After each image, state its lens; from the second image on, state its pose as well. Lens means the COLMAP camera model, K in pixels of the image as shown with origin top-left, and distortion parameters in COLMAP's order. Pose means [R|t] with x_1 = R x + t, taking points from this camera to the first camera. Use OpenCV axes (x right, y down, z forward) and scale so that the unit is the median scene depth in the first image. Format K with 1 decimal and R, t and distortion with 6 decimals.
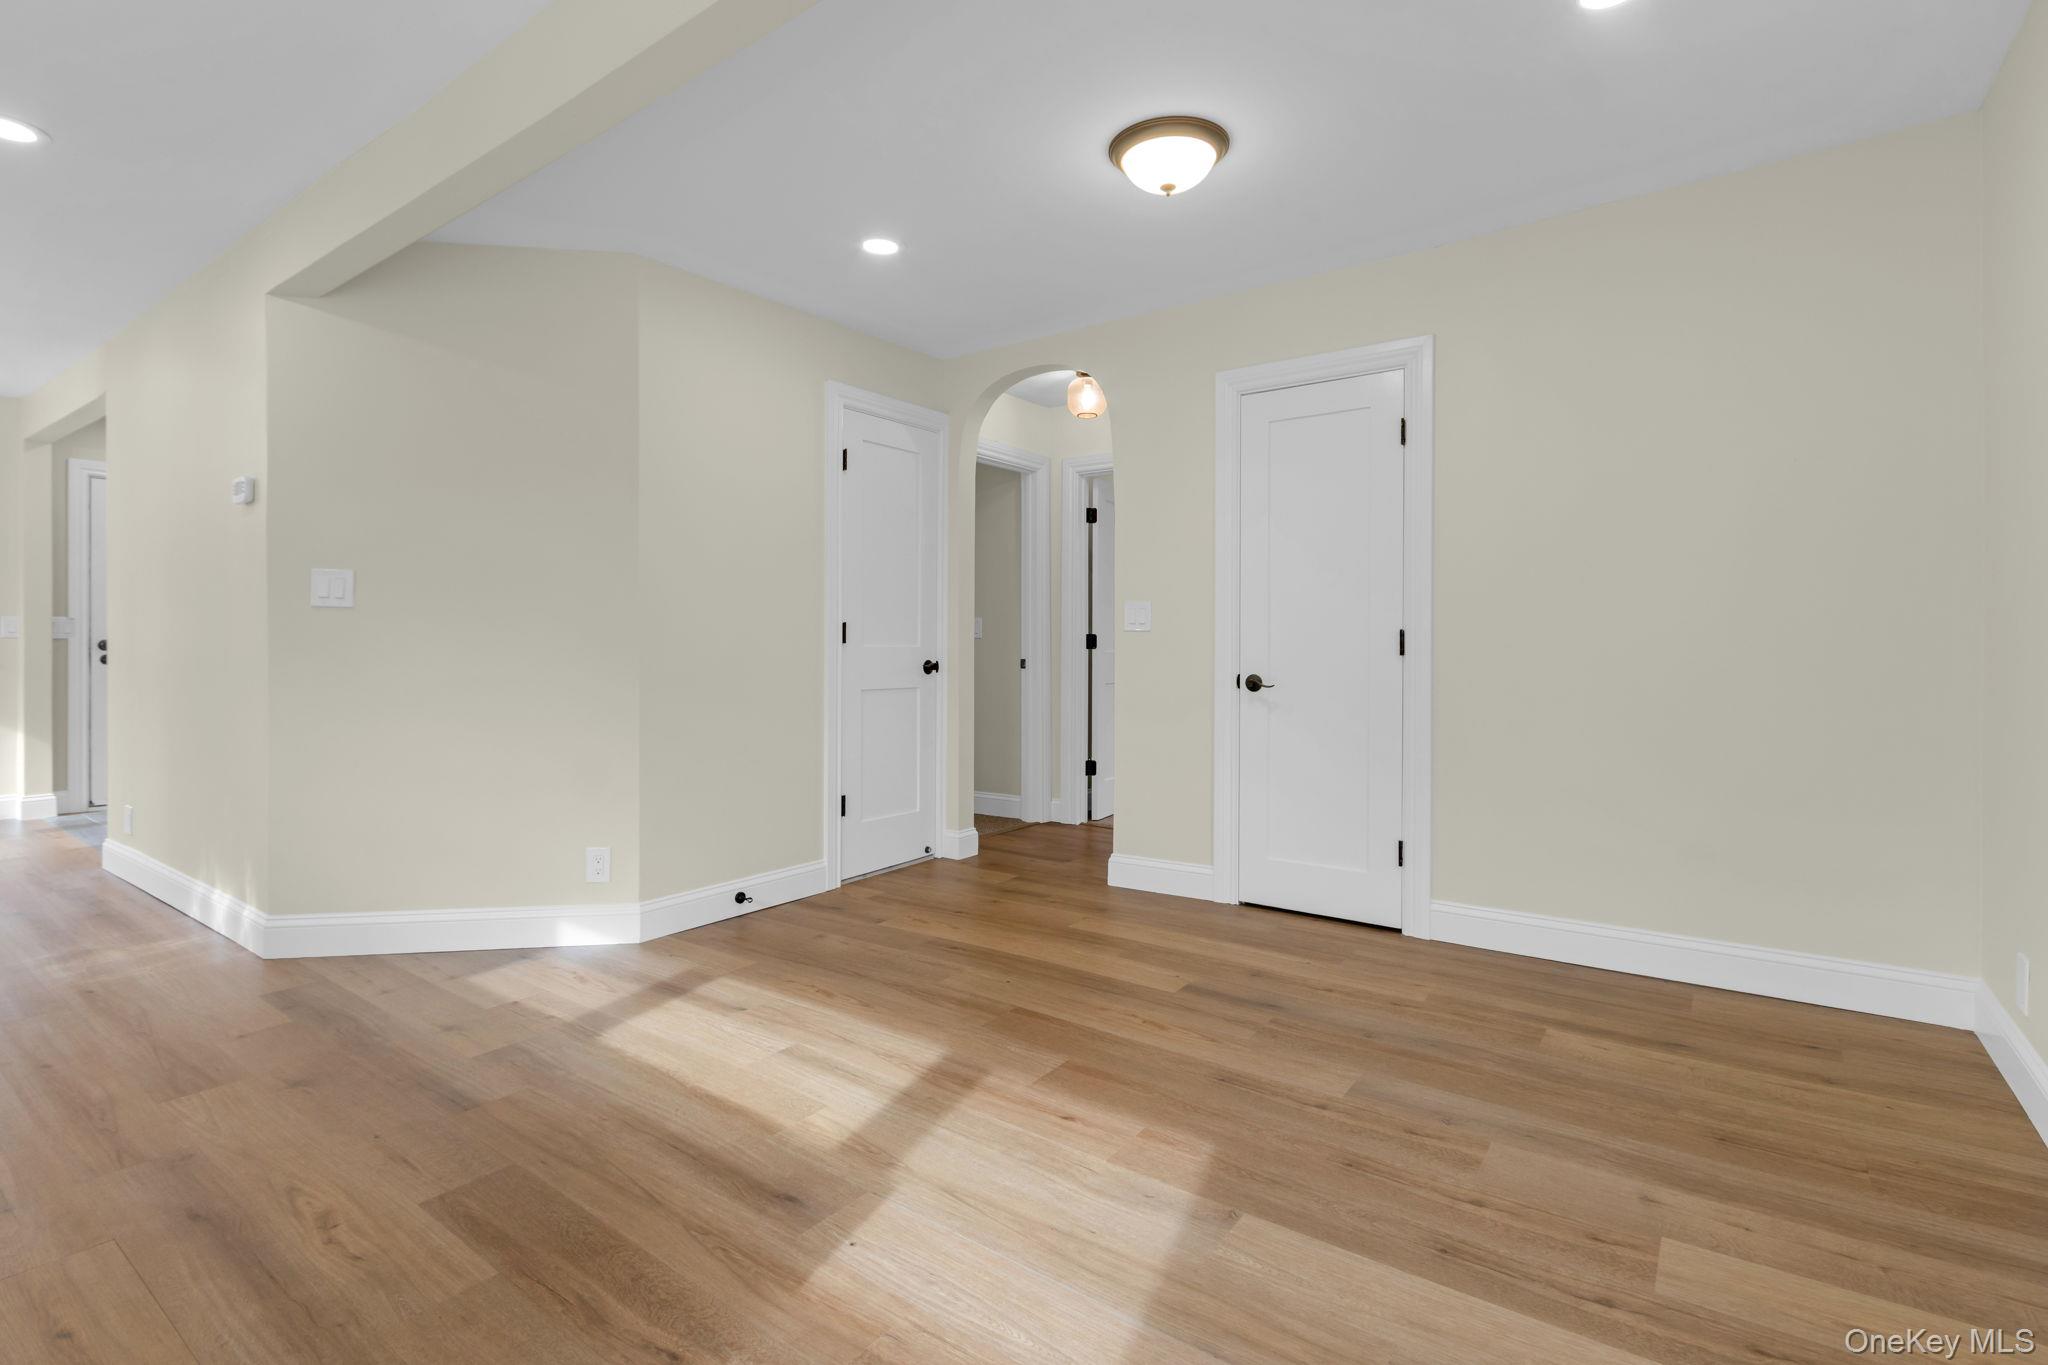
lens RADIAL K [[950.4, 0, 997.2], [0, 950.4, 662.9], [0, 0, 1]] dist [0.003791, -0.002589]
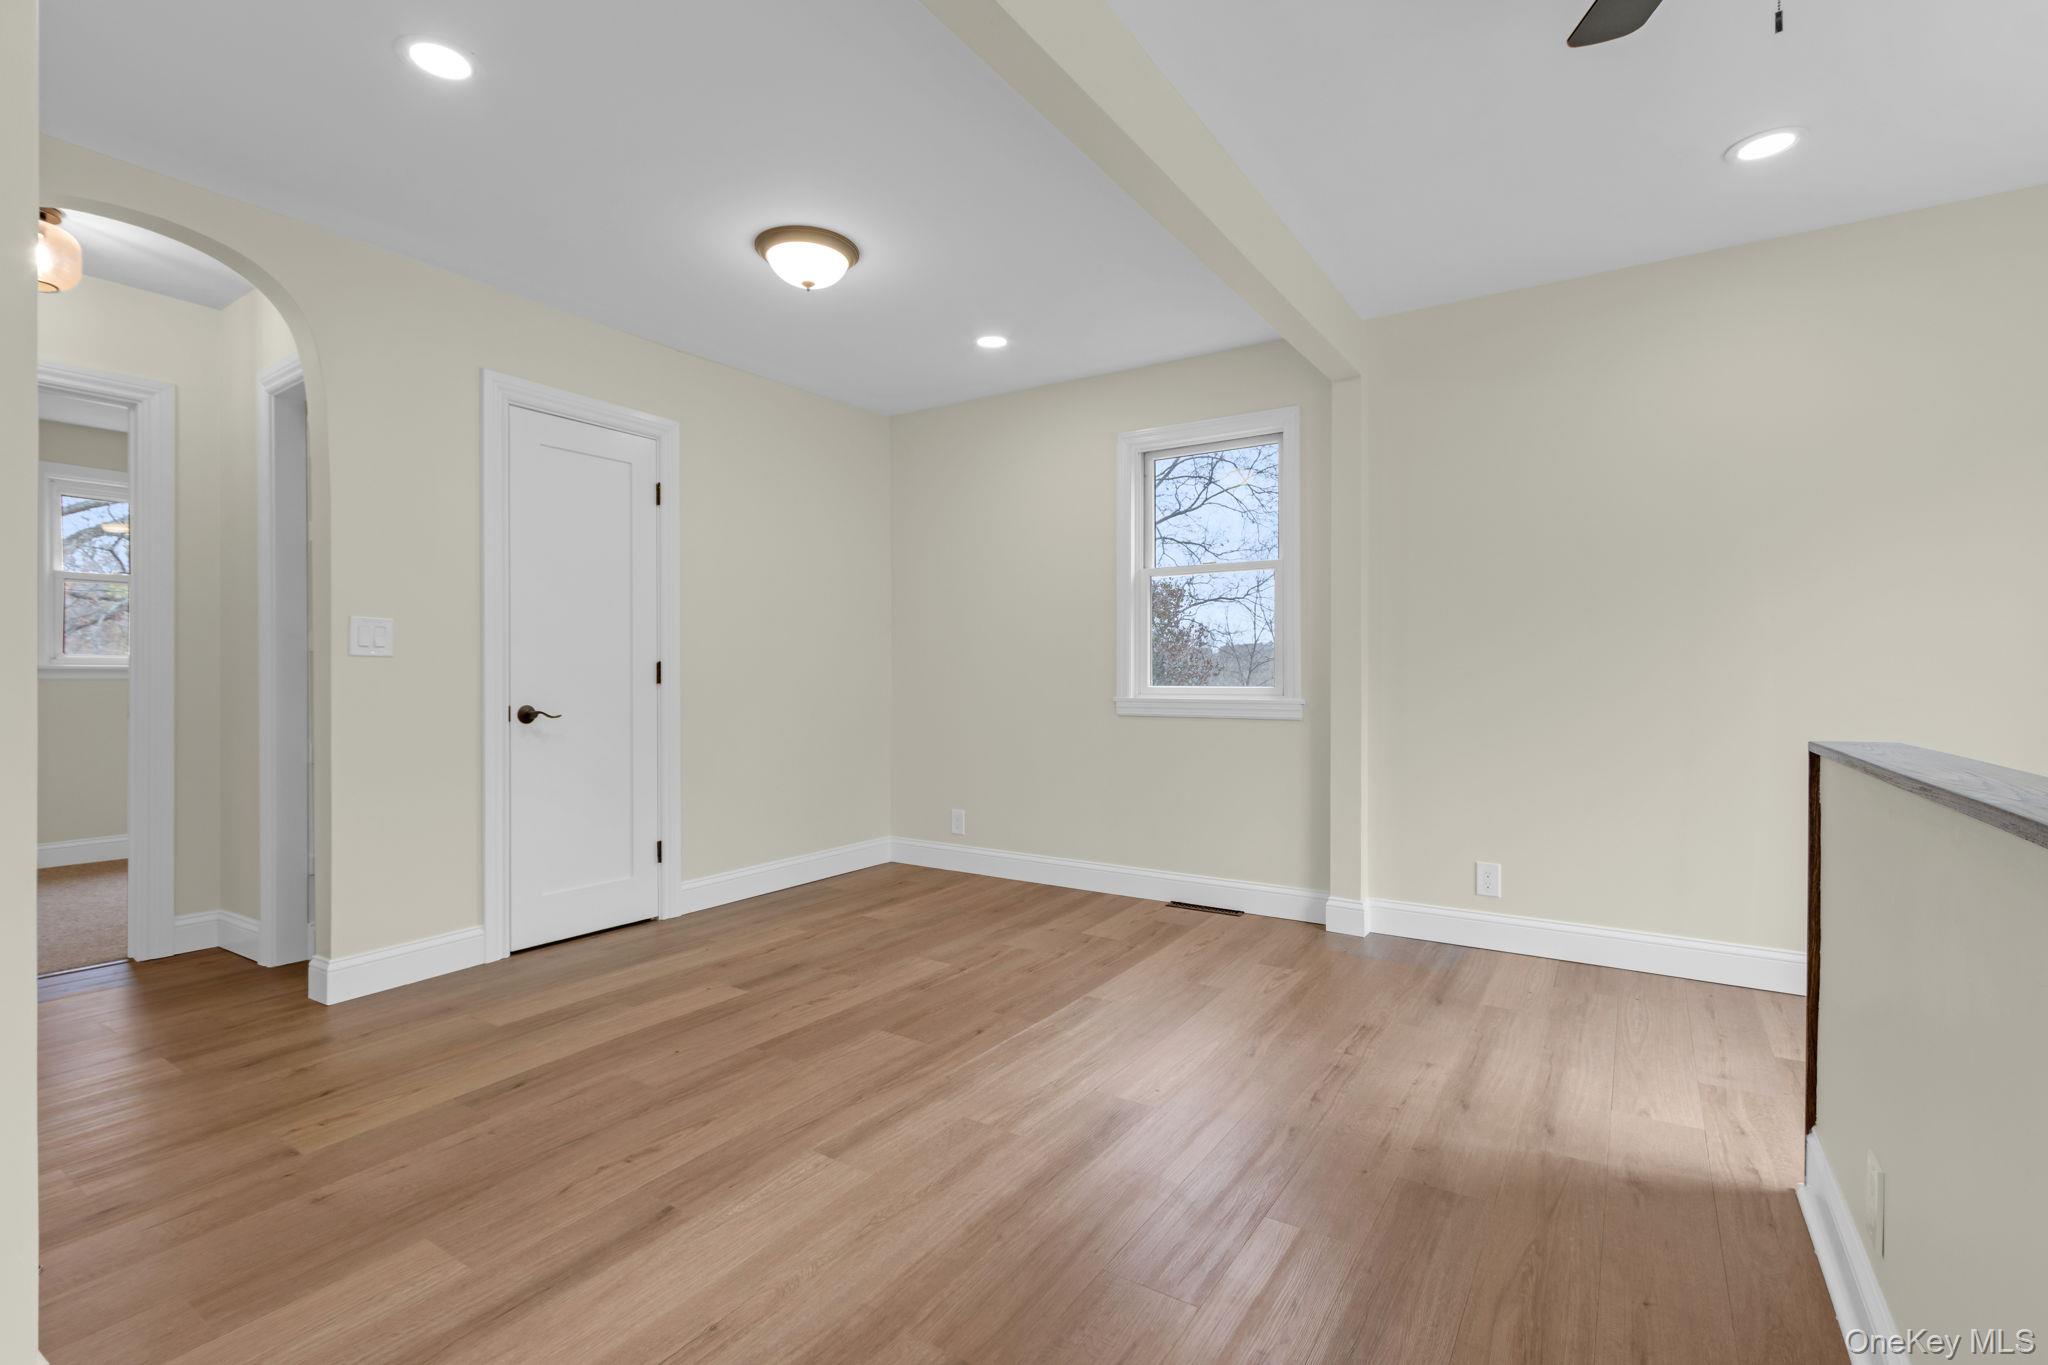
lens RADIAL K [[950.4, 0, 1005.9], [0, 950.4, 673.5], [0, 0, 1]] dist [0.003791, -0.002589]
pose [[-0.058269, 0.000960, 0.998300, -0.990777], [0.014264, 0.999898, -0.000129, -0.017195], [-0.998199, 0.014232, -0.058277, 0.814693]]
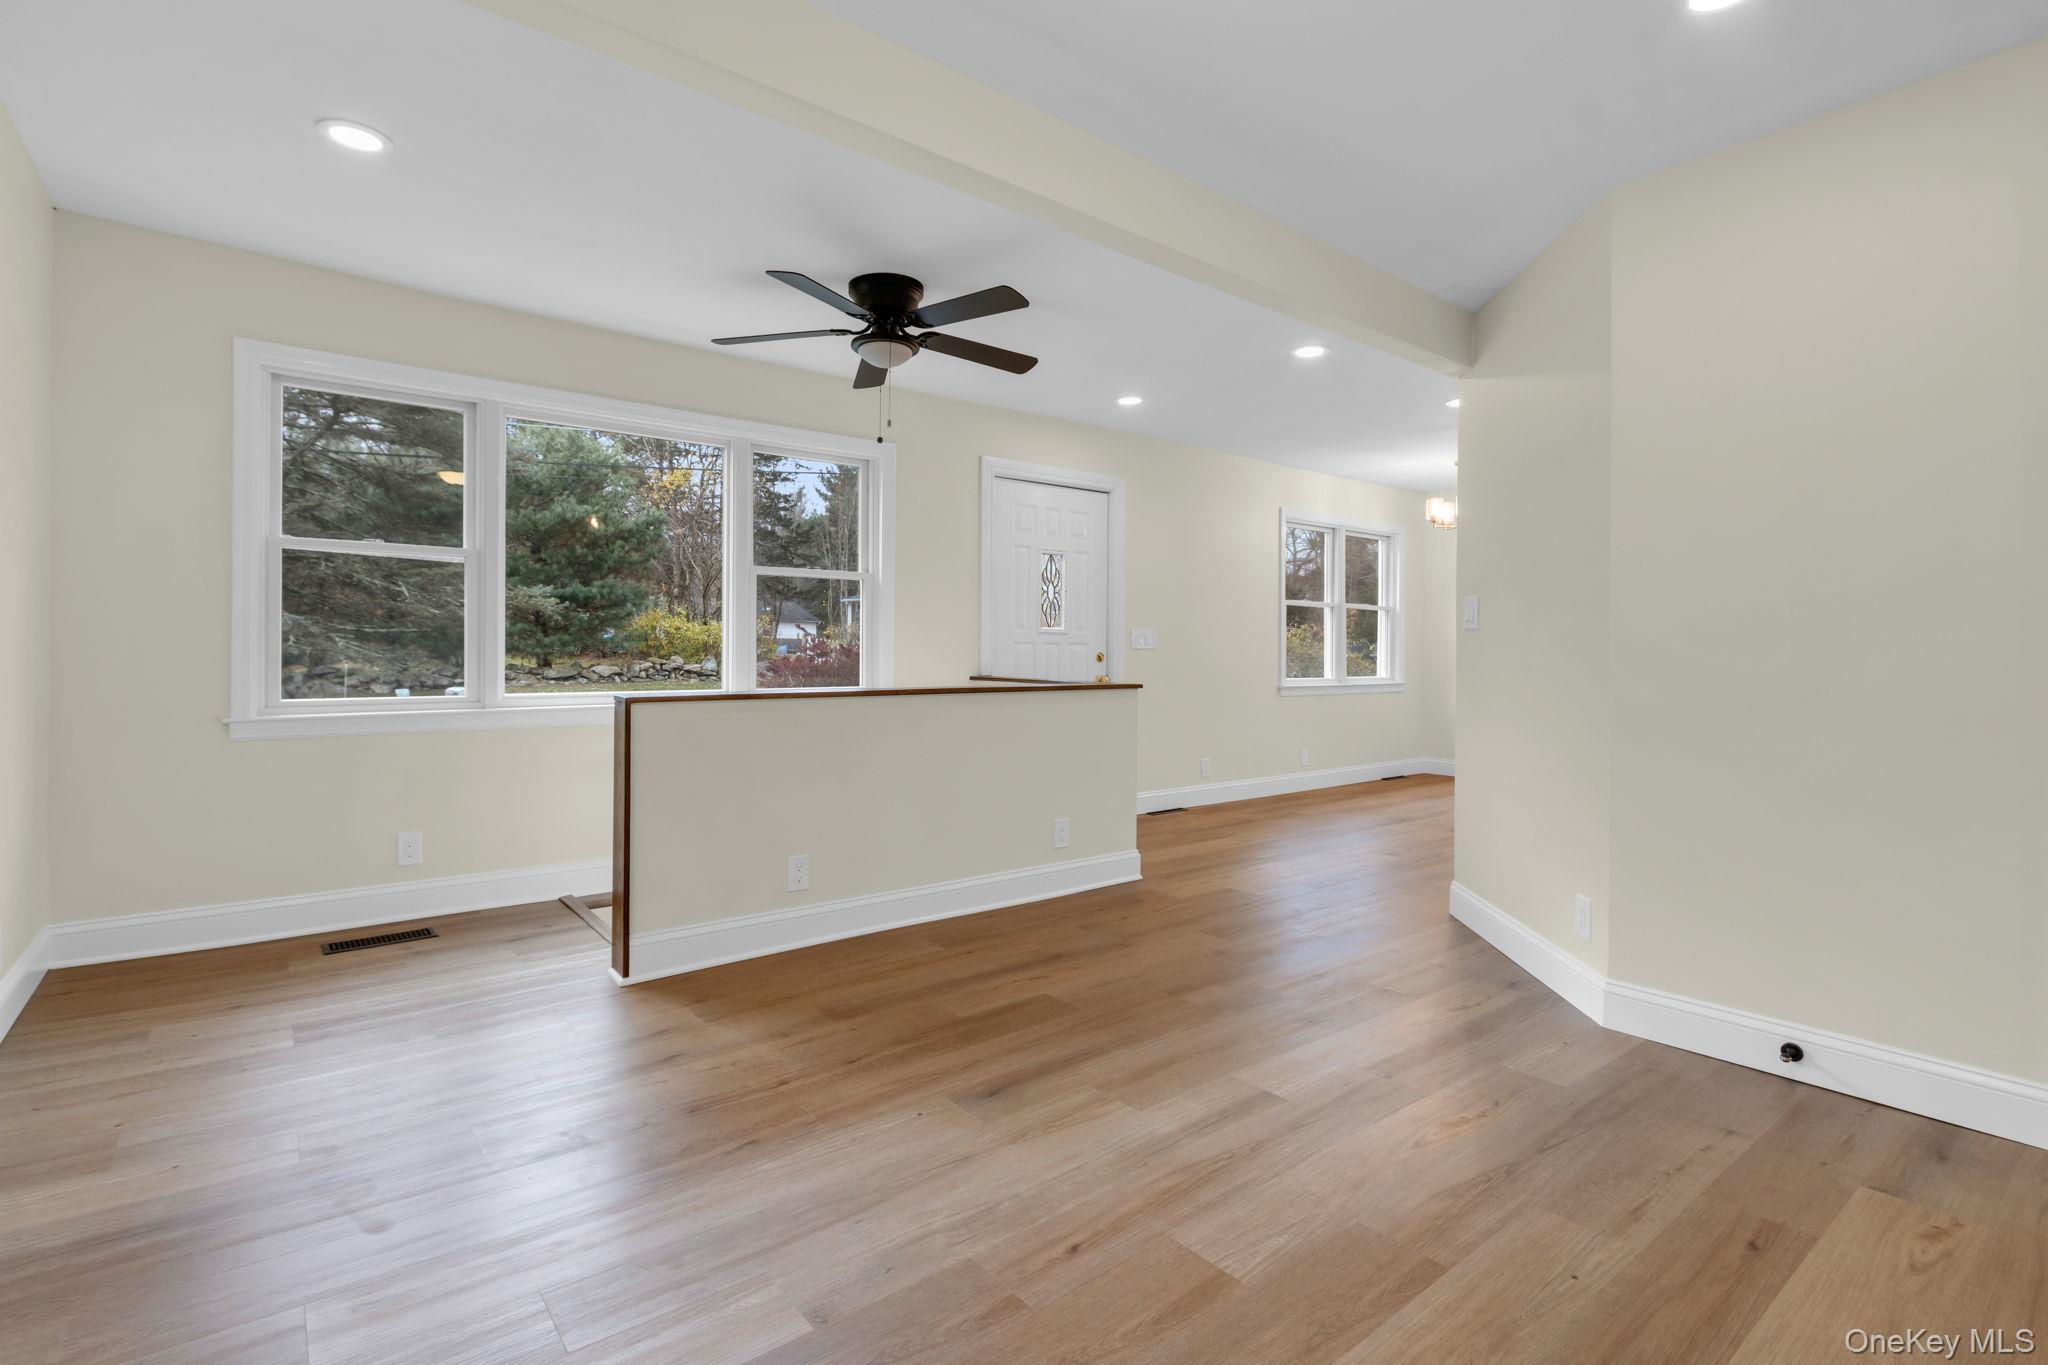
lens RADIAL K [[950.4, 0, 1021.1], [0, 950.4, 668.0], [0, 0, 1]] dist [0.003791, -0.002589]
pose [[-0.238997, 0.012272, -0.970943, 0.679594], [-0.020205, 0.999641, 0.017608, -0.021528], [0.970810, 0.023827, -0.238663, 0.896657]]
